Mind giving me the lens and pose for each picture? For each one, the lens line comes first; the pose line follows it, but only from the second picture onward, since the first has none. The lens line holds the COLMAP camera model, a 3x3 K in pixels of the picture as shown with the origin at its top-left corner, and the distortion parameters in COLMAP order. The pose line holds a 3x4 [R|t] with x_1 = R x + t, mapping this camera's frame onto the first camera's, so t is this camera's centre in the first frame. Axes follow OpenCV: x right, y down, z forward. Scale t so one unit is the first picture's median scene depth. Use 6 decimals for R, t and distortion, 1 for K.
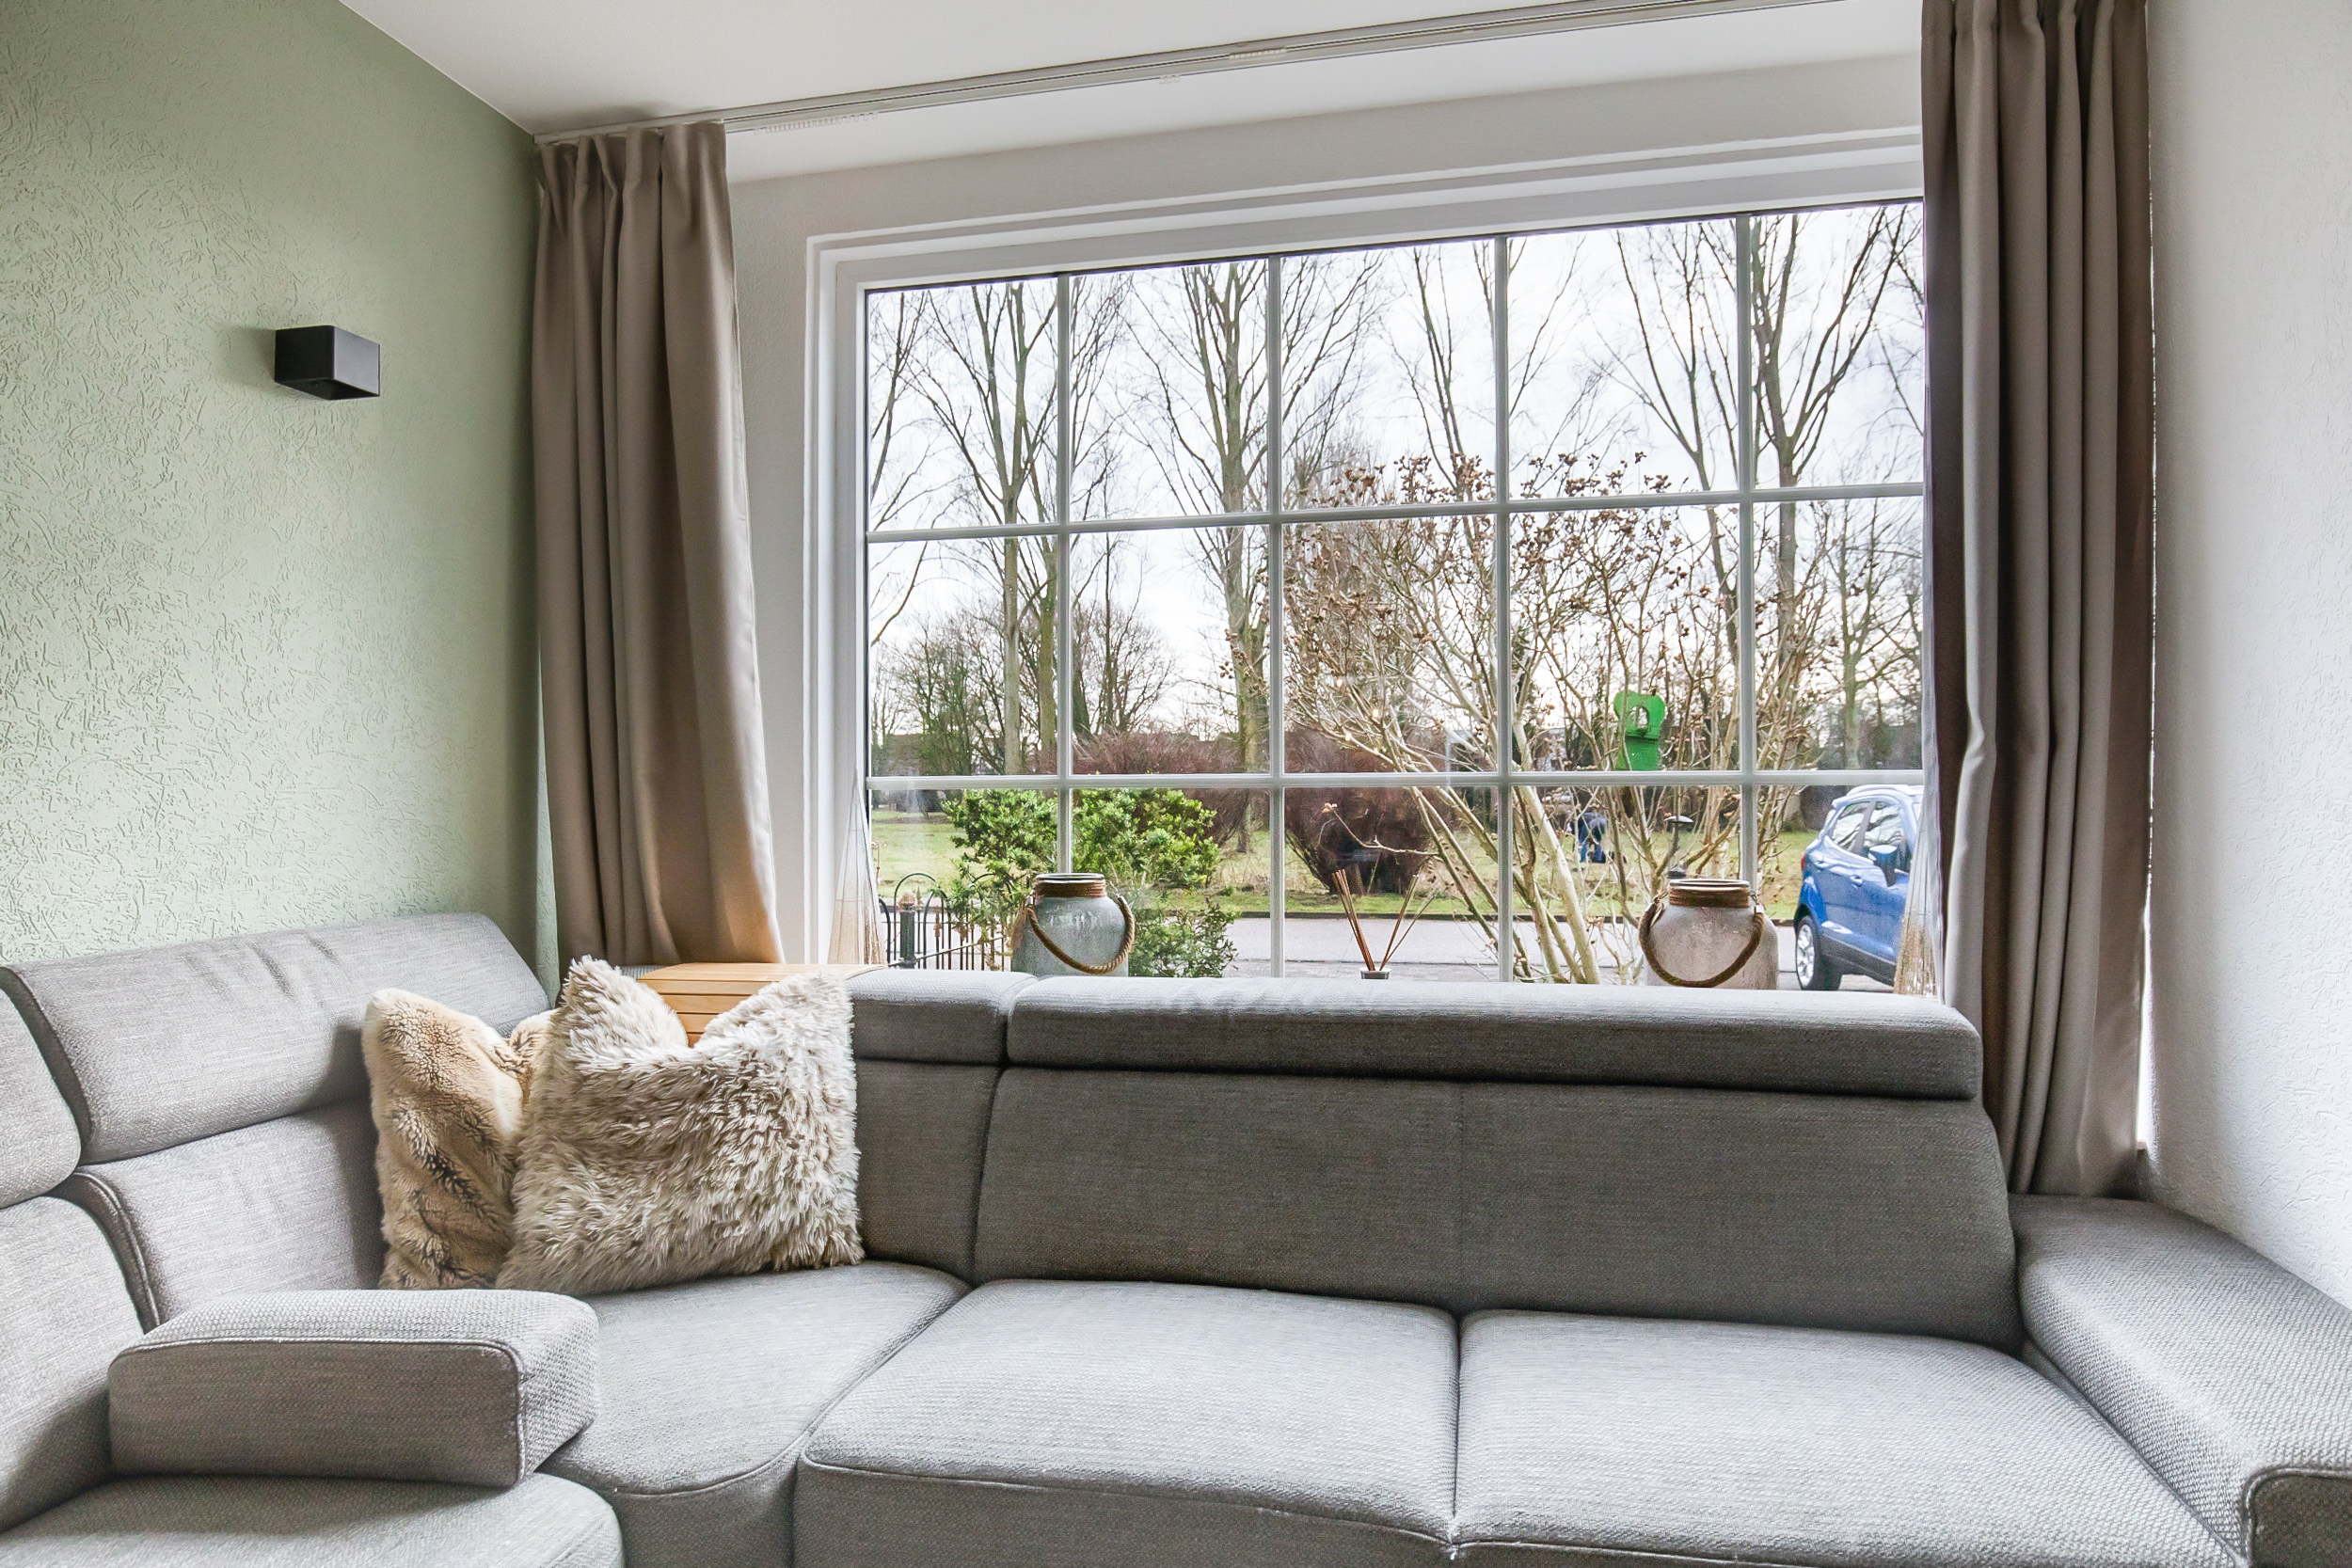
lens RADIAL K [[1380.2, 0, 1179.8], [0, 1380.2, 777.3], [0, 0, 1]] dist [-0.005710, 0.001926]
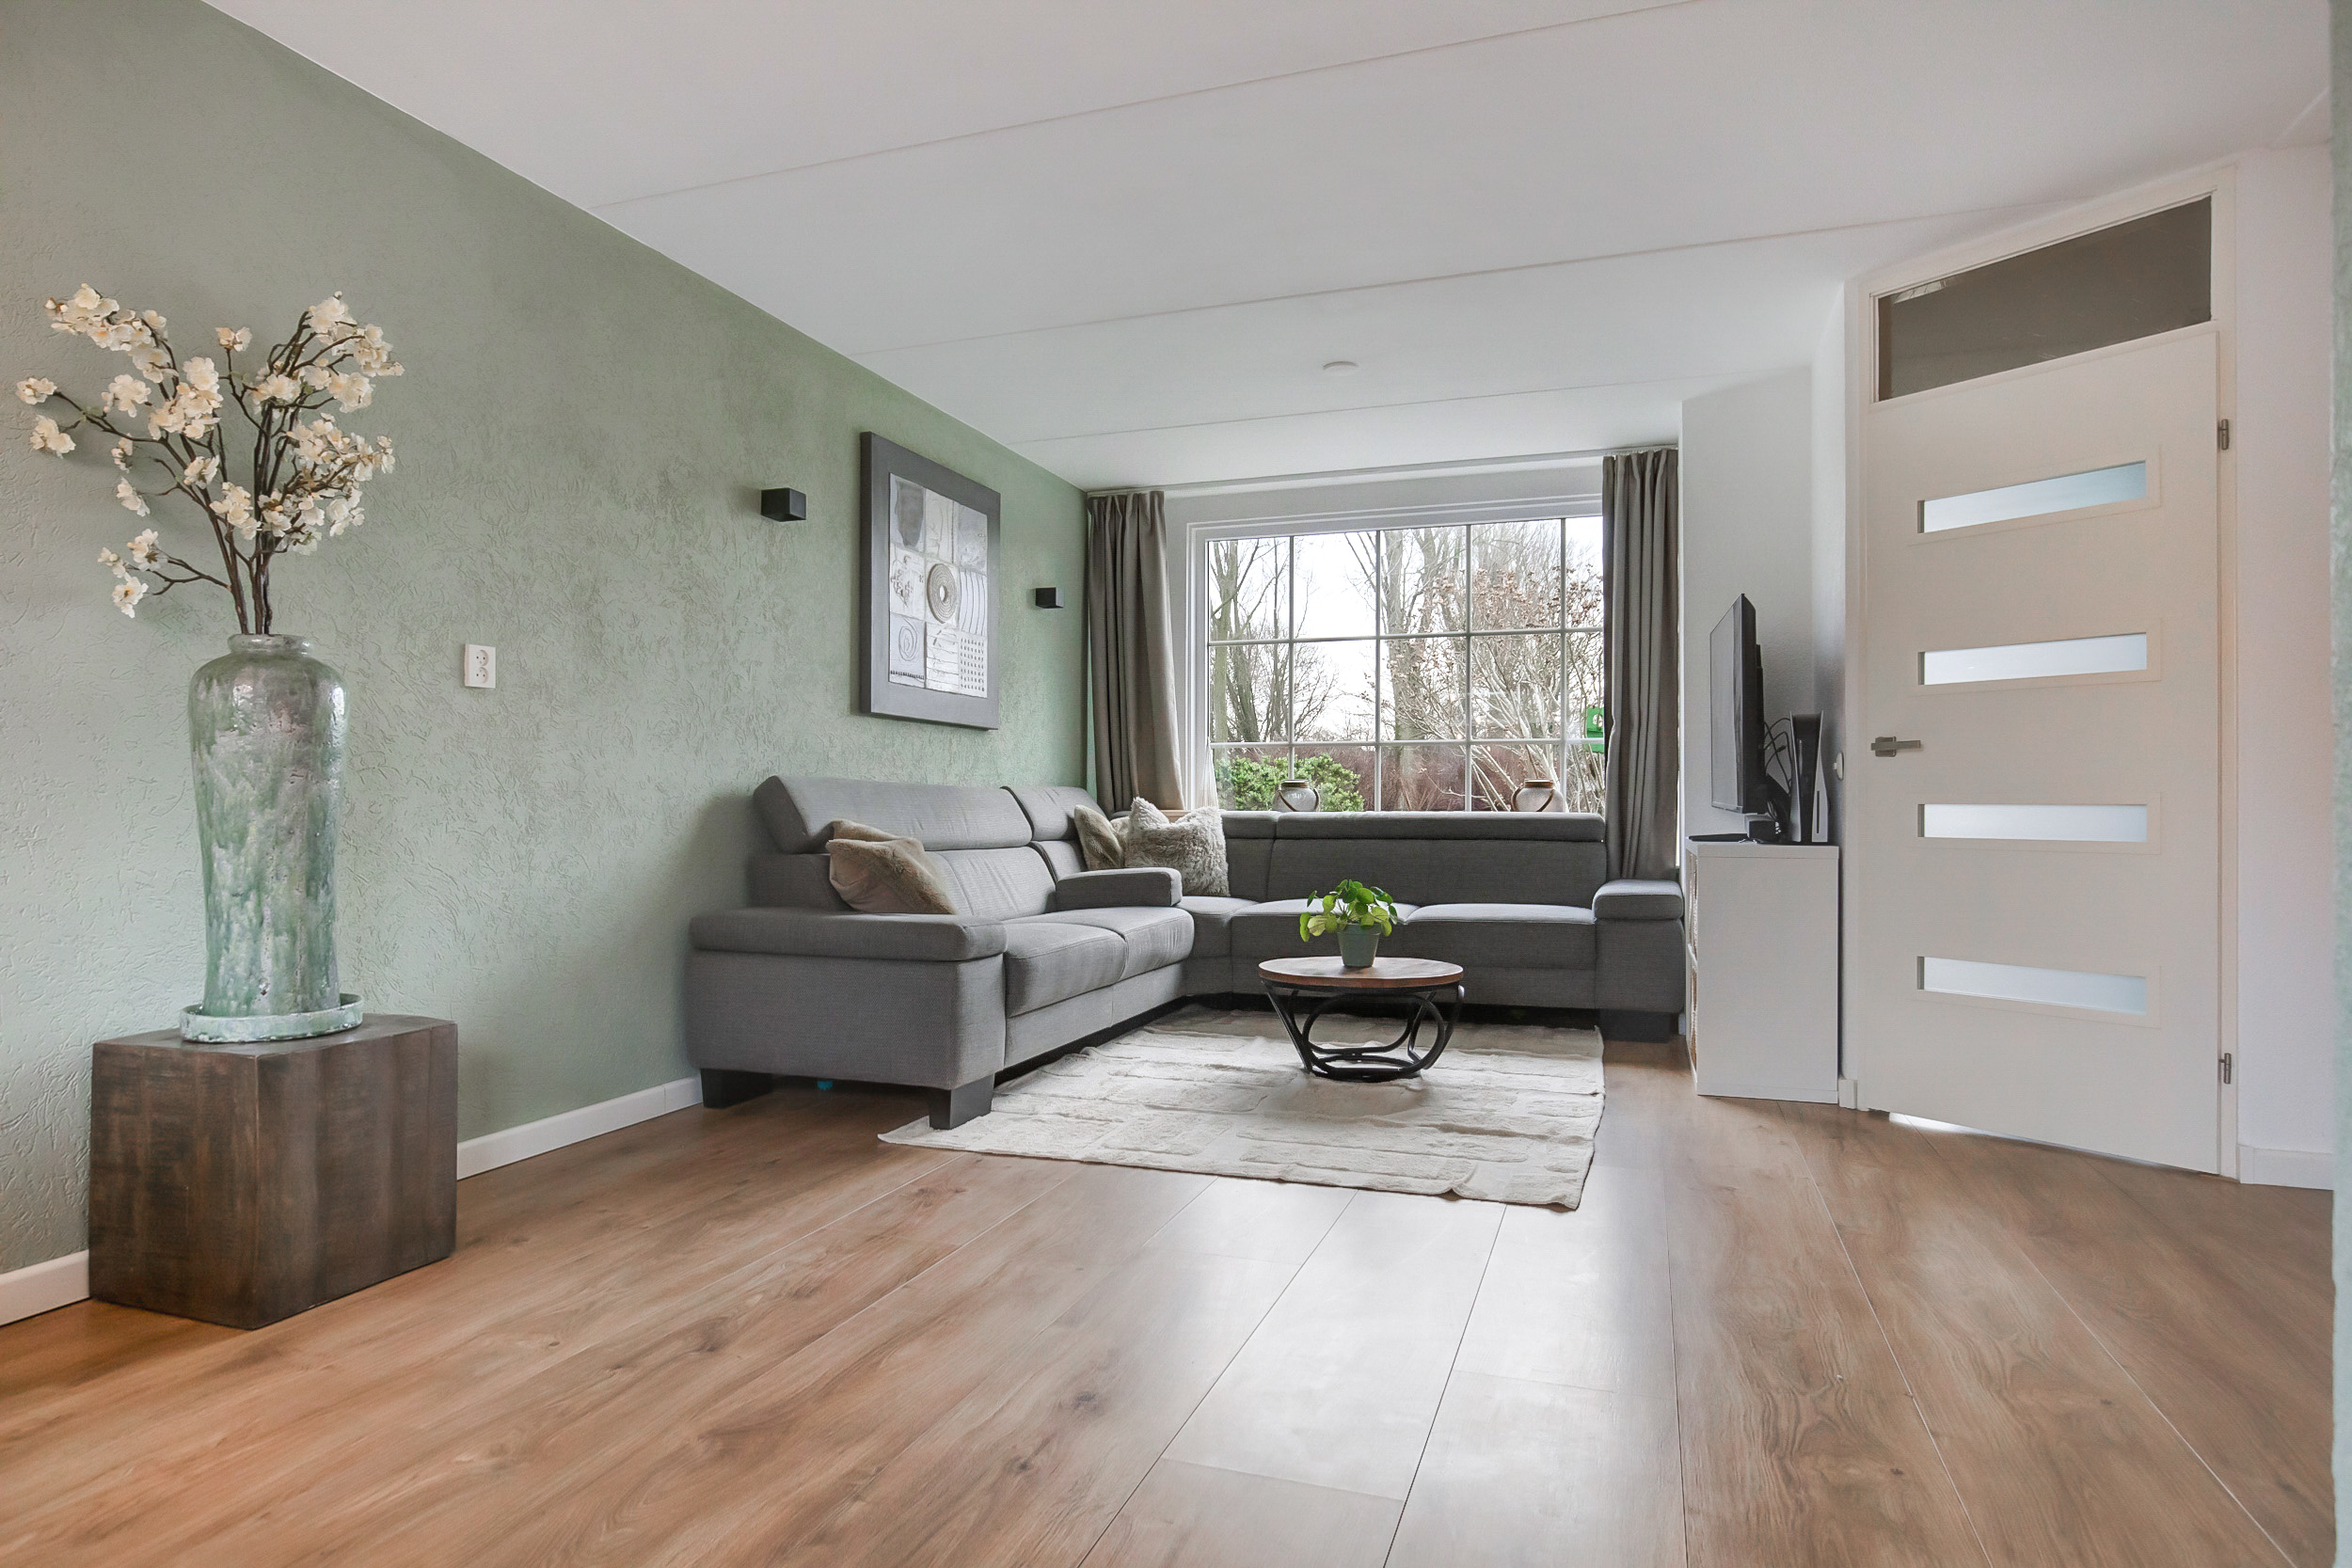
lens RADIAL K [[1380.2, 0, 1215.9], [0, 1380.2, 796.3], [0, 0, 1]] dist [-0.005710, 0.001926]
pose [[0.995783, 0.003615, -0.091670, 0.009389], [-0.003149, 0.999981, 0.005222, 0.092766], [0.091687, -0.004912, 0.995776, -1.605263]]
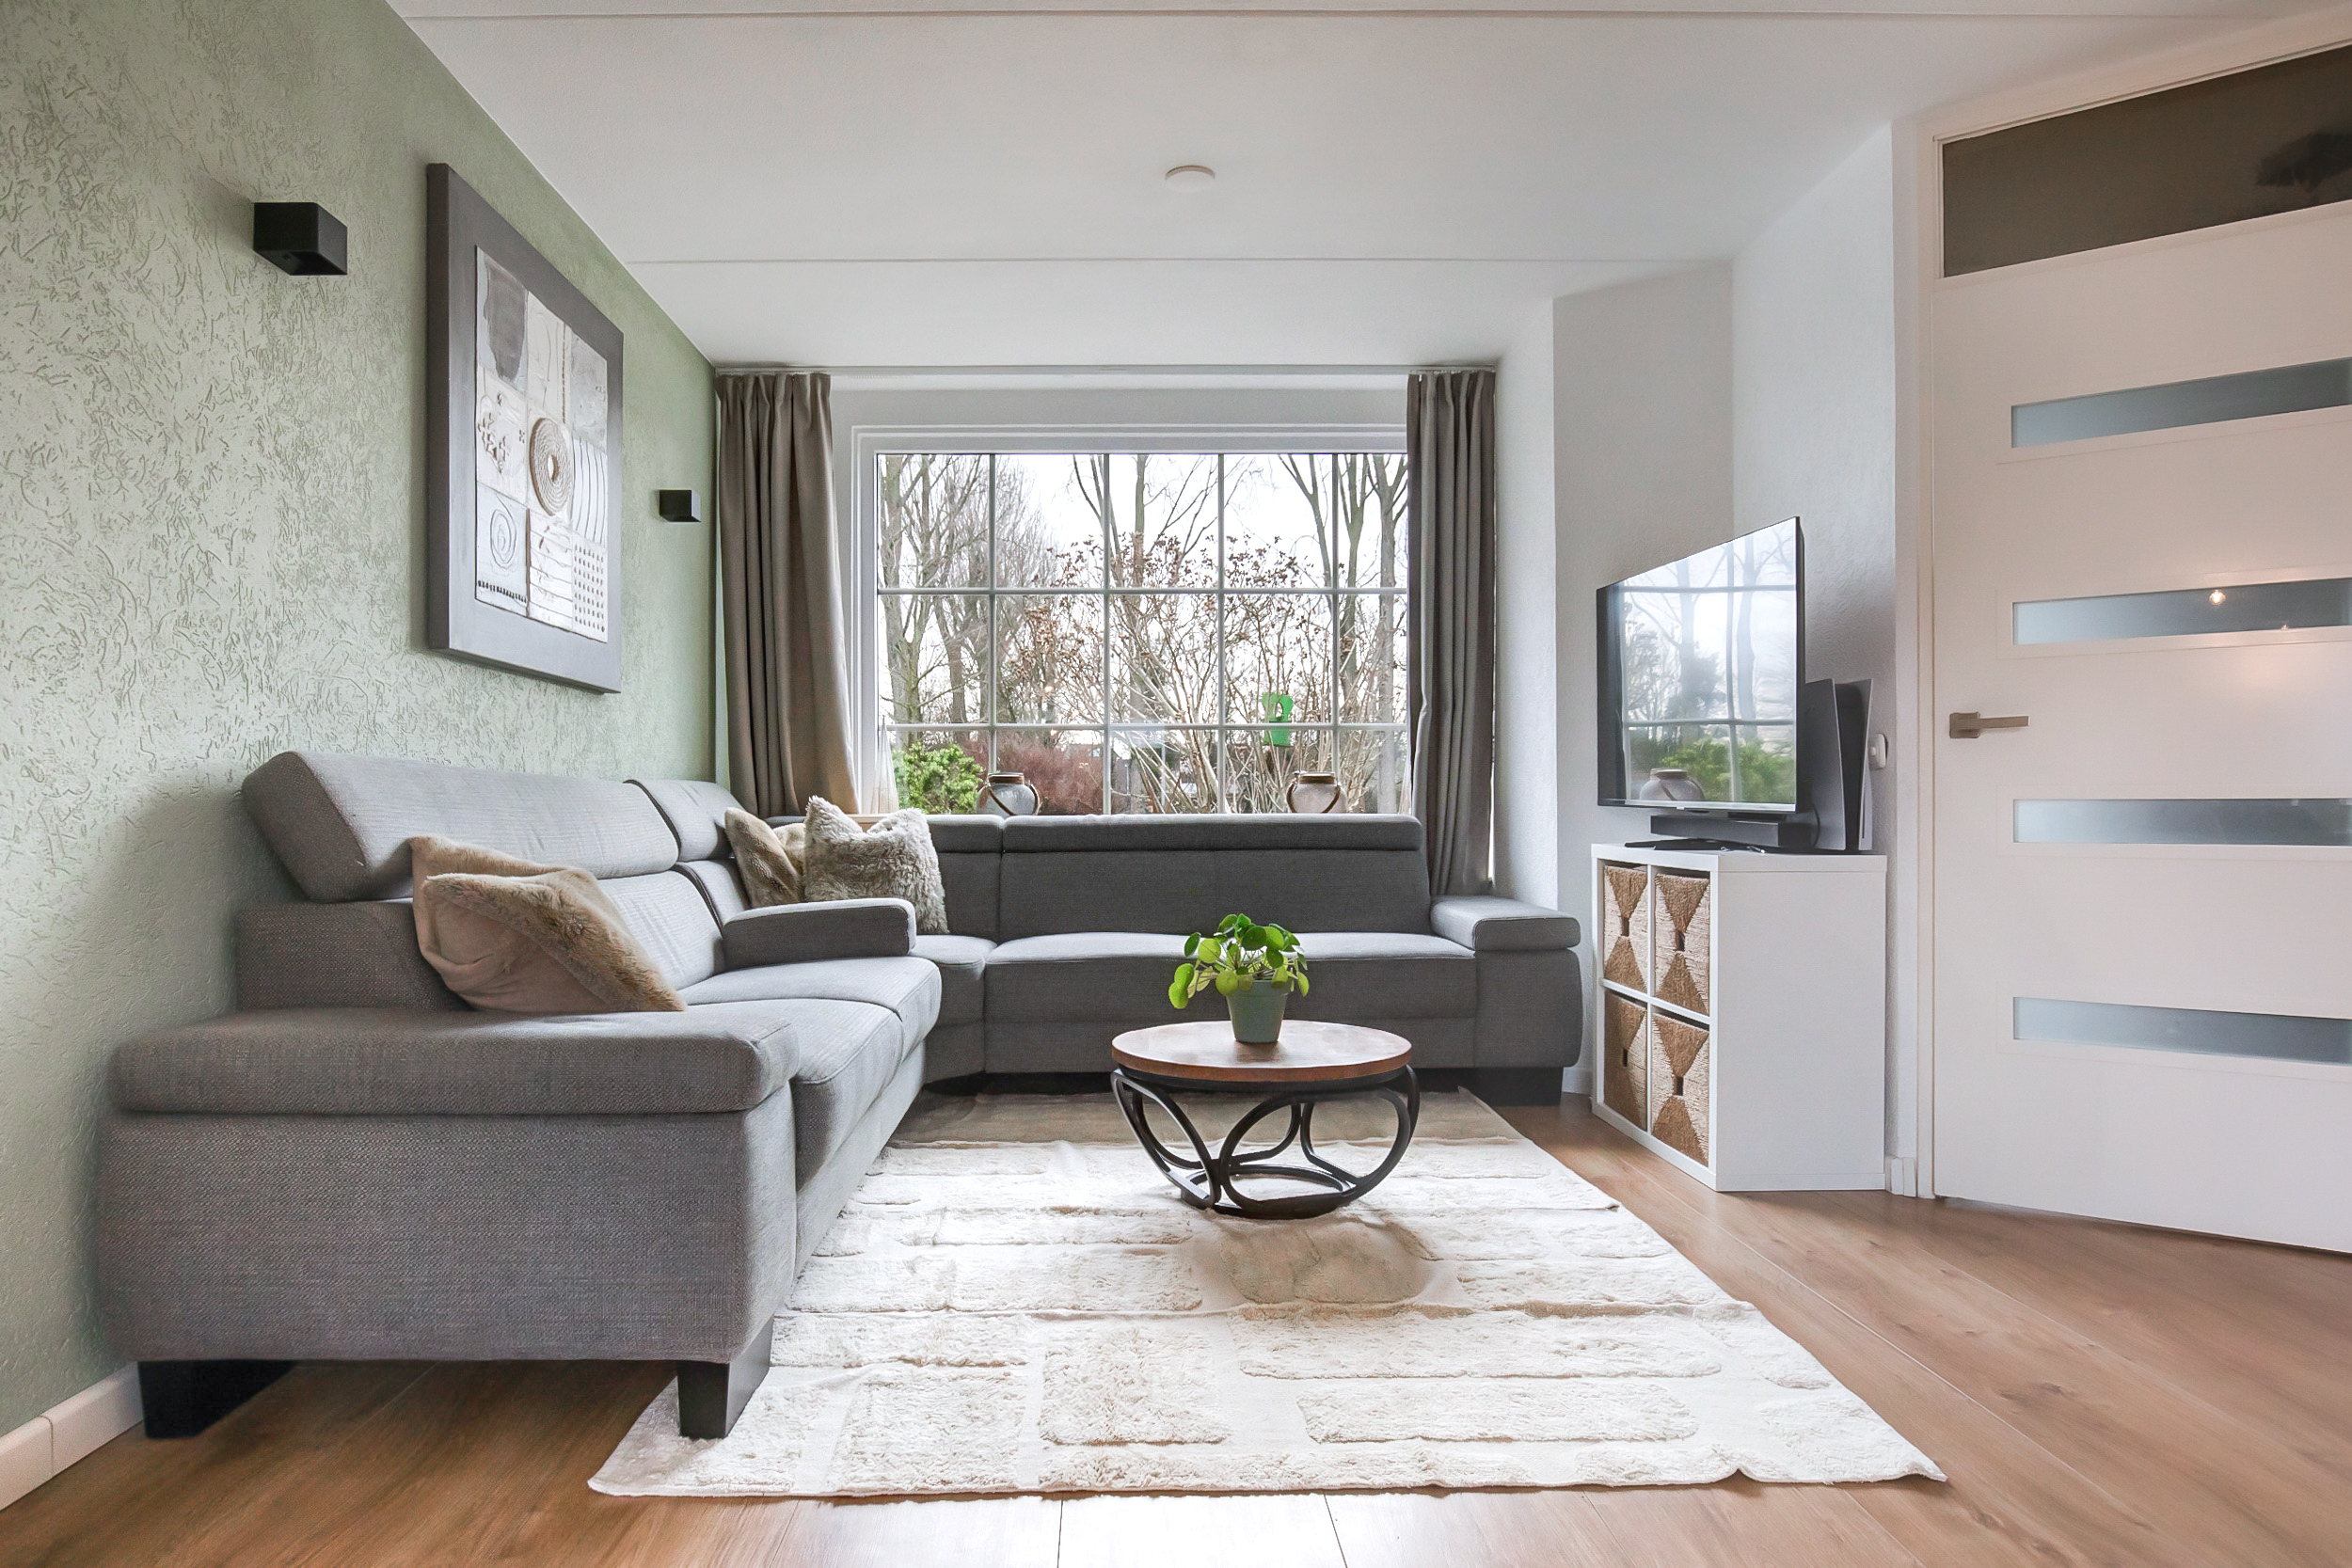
lens RADIAL K [[1380.2, 0, 1153.9], [0, 1380.2, 803.2], [0, 0, 1]] dist [-0.005710, 0.001926]
pose [[0.970128, 0.000221, 0.242593, -0.360695], [-0.002000, 0.999973, 0.007085, 0.103103], [-0.242585, -0.007358, 0.970102, -0.958666]]
